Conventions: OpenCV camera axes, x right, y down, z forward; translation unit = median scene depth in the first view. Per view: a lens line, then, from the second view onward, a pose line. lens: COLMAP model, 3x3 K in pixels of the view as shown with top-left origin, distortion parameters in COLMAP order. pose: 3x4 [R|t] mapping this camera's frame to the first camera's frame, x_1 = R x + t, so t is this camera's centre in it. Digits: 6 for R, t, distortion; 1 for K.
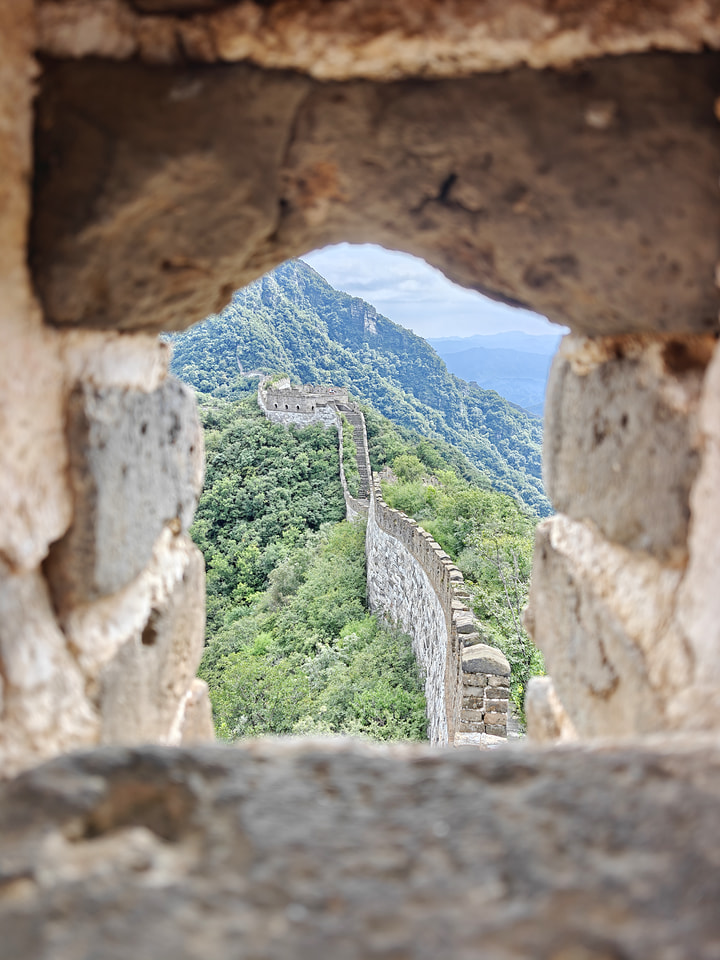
lens RADIAL K [[643.9, 0, 357.6], [0, 643.9, 480.2], [0, 0, 1]] dist [0.031359, -0.023899]
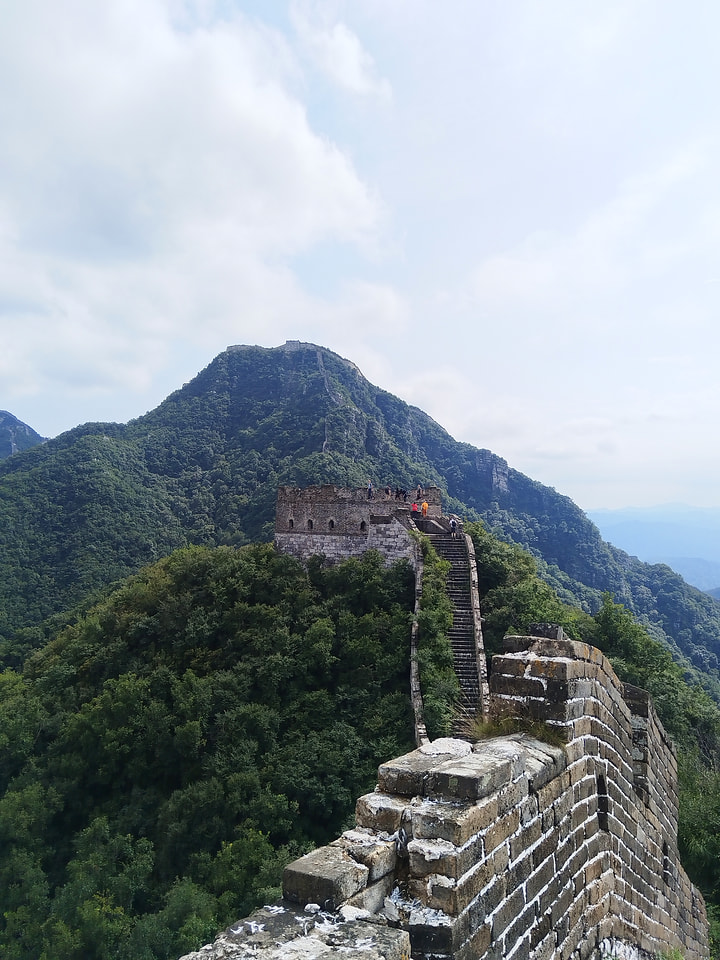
lens RADIAL K [[740.3, 0, 363.0], [0, 740.3, 475.2], [0, 0, 1]] dist [0.009300, -0.029293]
pose [[0.986179, -0.006554, -0.165556, 0.020605], [-0.036858, 0.965502, -0.257774, -0.008688], [0.161534, 0.260314, 0.951916, 0.490838]]
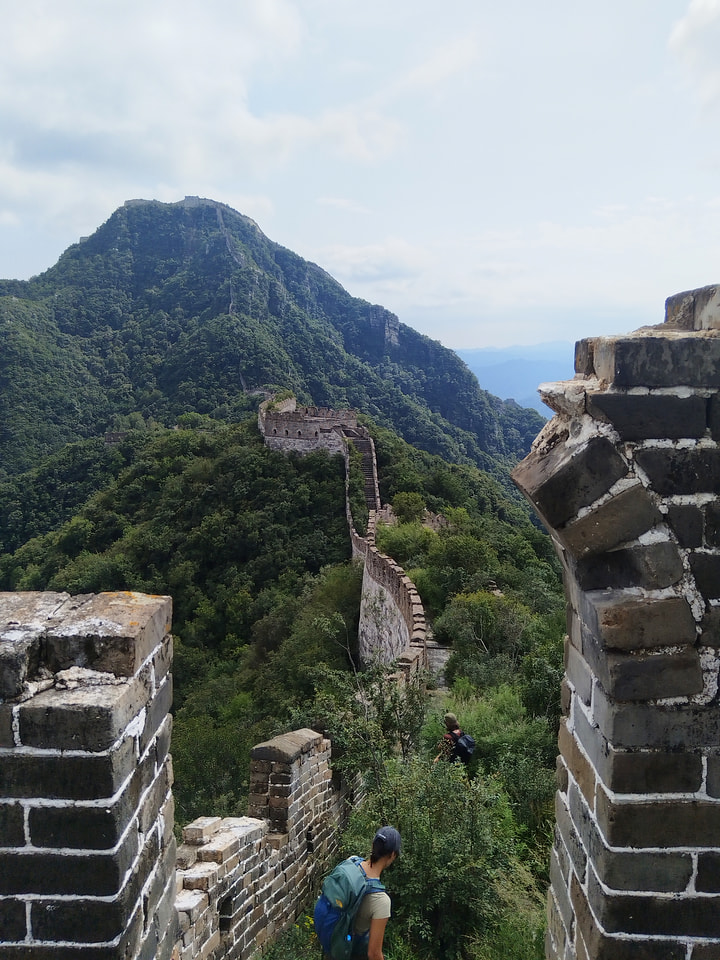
lens RADIAL K [[740.3, 0, 368.8], [0, 740.3, 479.4], [0, 0, 1]] dist [0.009300, -0.029293]
pose [[0.999888, -0.000419, -0.014943, 0.018619], [-0.000220, 0.999085, -0.042759, -0.005909], [0.014947, 0.042758, 0.998974, -0.012990]]
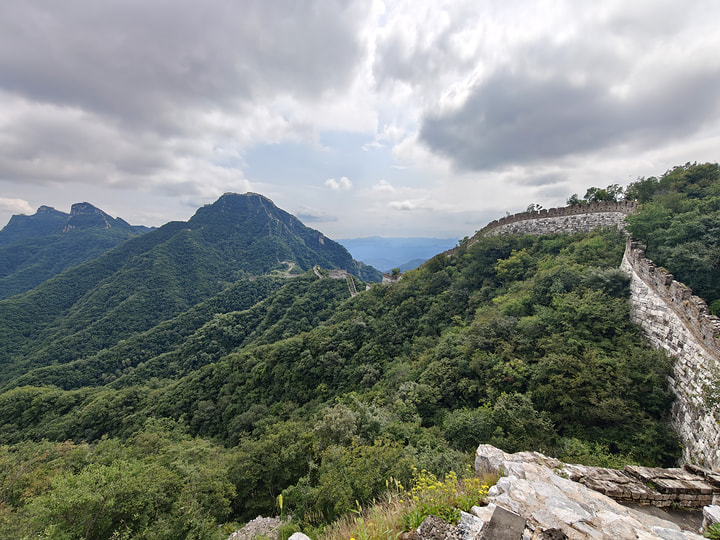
lens RADIAL K [[314.8, 0, 369.3], [0, 314.8, 280.2], [0, 0, 1]] dist [-0.002594, -0.000268]
pose [[0.977273, -0.028224, 0.210097, -0.339898], [0.046533, 0.995486, -0.082717, 0.119634], [-0.206814, 0.090614, 0.974175, -1.189378]]
